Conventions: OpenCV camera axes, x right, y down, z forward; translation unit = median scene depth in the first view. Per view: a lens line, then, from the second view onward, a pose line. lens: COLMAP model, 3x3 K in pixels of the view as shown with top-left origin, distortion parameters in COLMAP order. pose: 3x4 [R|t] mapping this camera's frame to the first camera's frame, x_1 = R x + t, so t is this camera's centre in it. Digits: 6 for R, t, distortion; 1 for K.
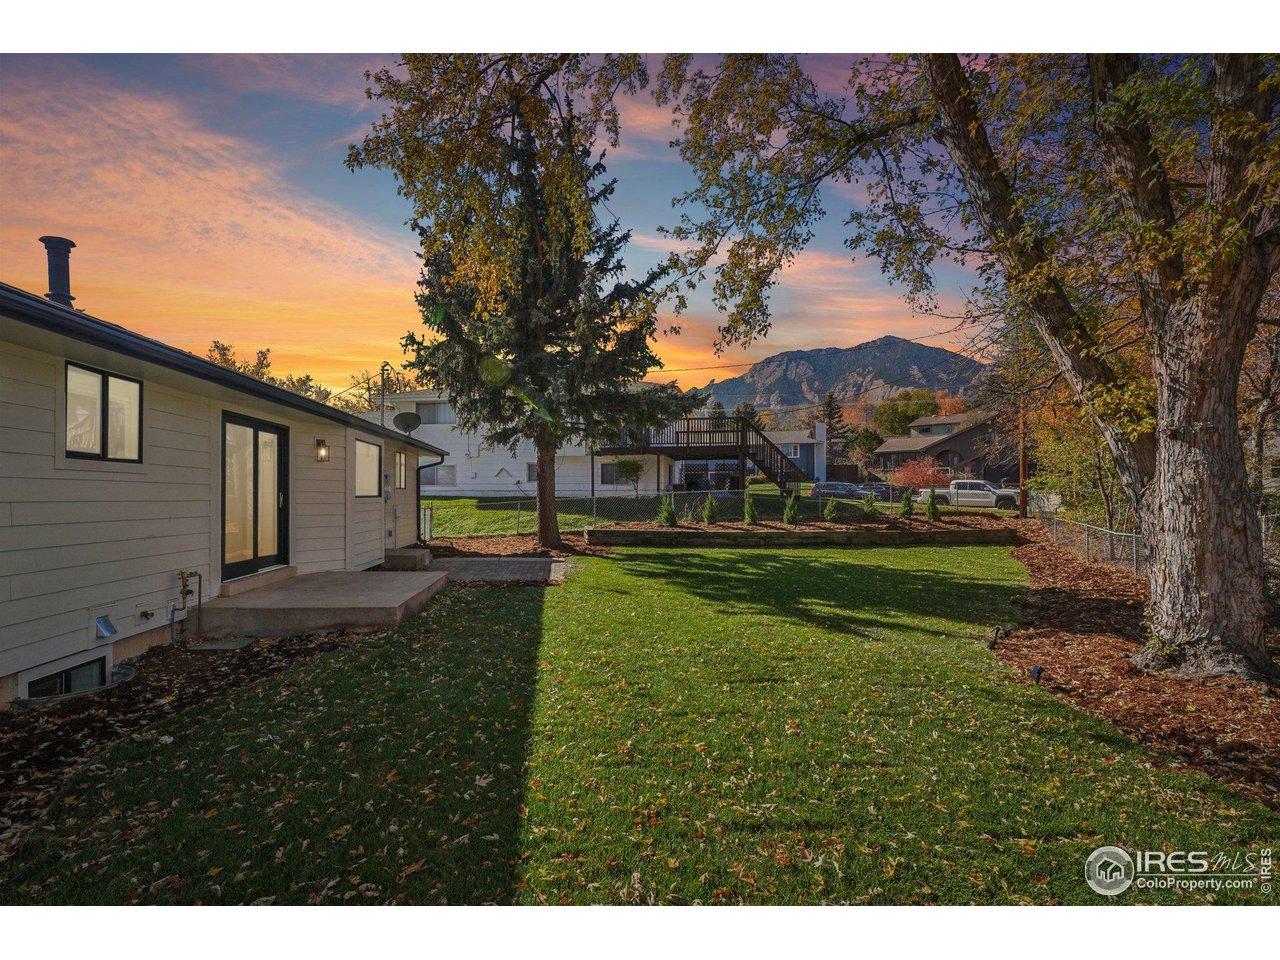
lens RADIAL K [[627.3, 0, 636.1], [0, 627.3, 492.5], [0, 0, 1]] dist [0.003183, -0.008844]
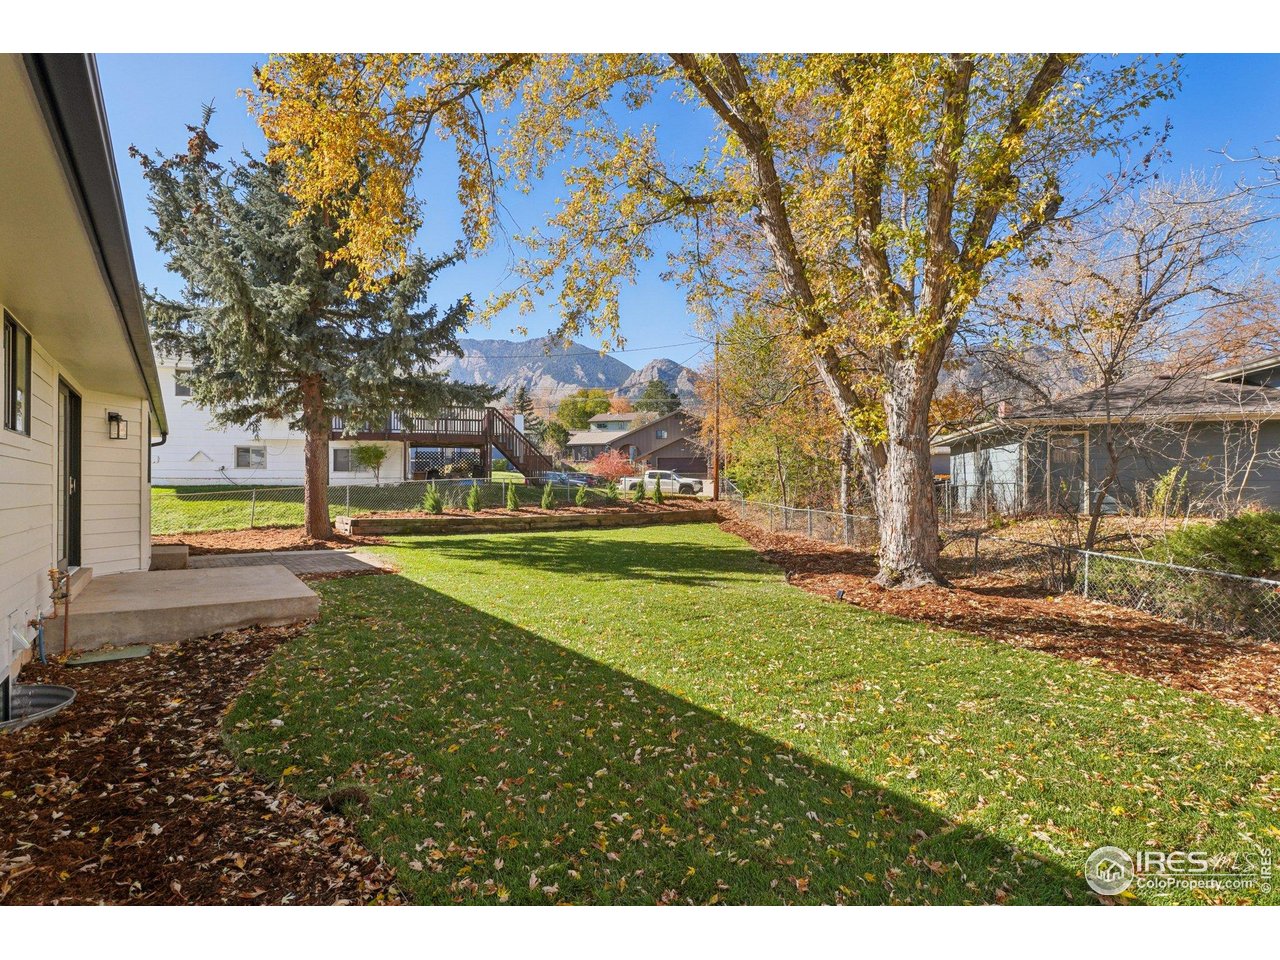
lens RADIAL K [[632.2, 0, 640.0], [0, 632.2, 480.0], [0, 0, 1]] dist [-0.000985, -0.001361]
pose [[0.869565, 0.001626, 0.493815, -0.162779], [0.000131, 0.999994, -0.003523, 0.003710], [-0.493818, 0.003128, 0.869560, -0.030726]]
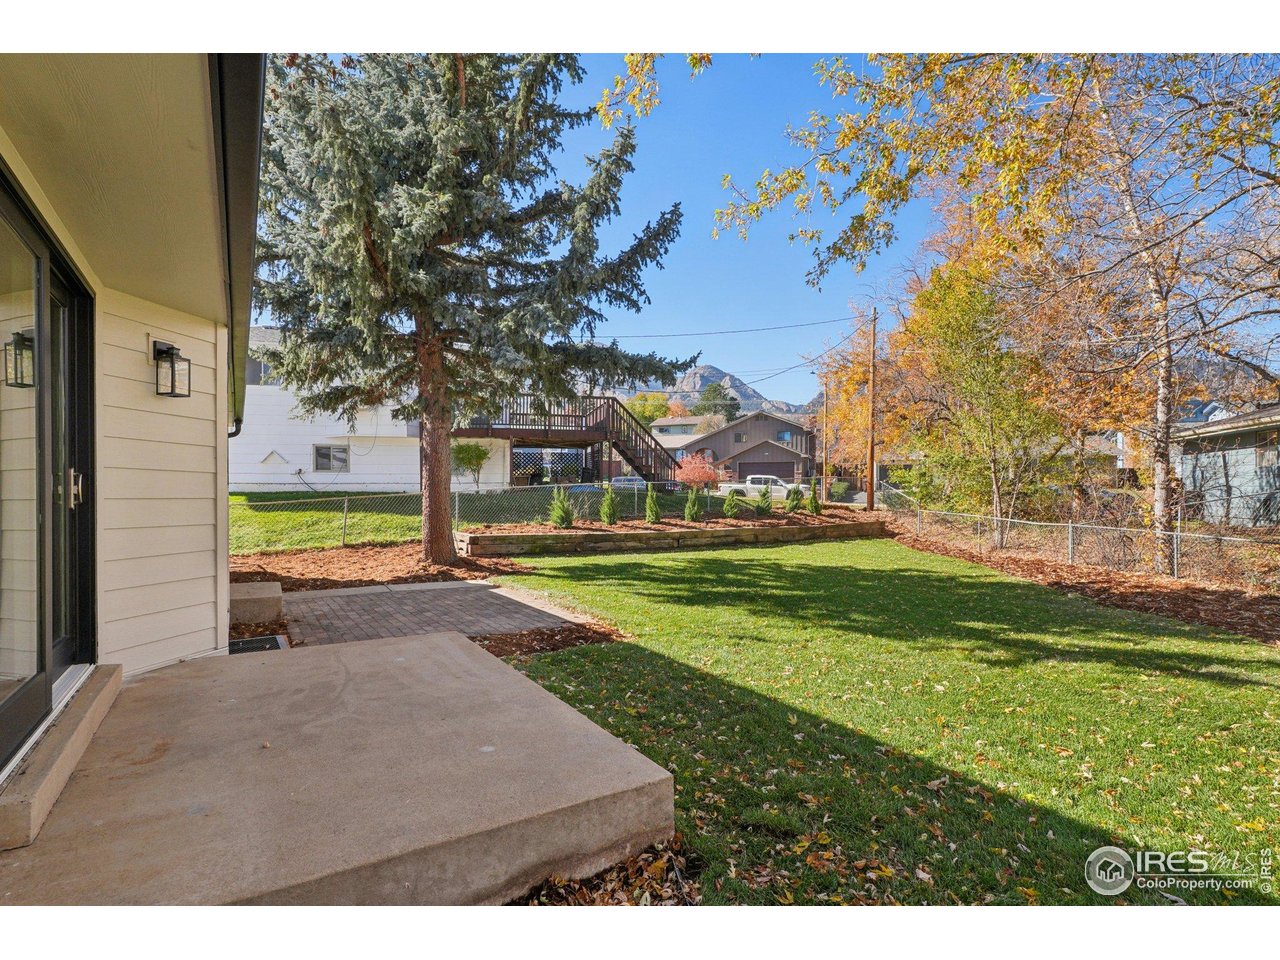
lens RADIAL K [[632.3, 0, 640.0], [0, 632.3, 494.2], [0, 0, 1]] dist [0.002277, 0.000600]
pose [[0.899786, -0.004193, 0.436312, -0.210947], [0.001178, 0.999974, 0.007181, 0.006289], [-0.436330, -0.005947, 0.899767, 0.256524]]
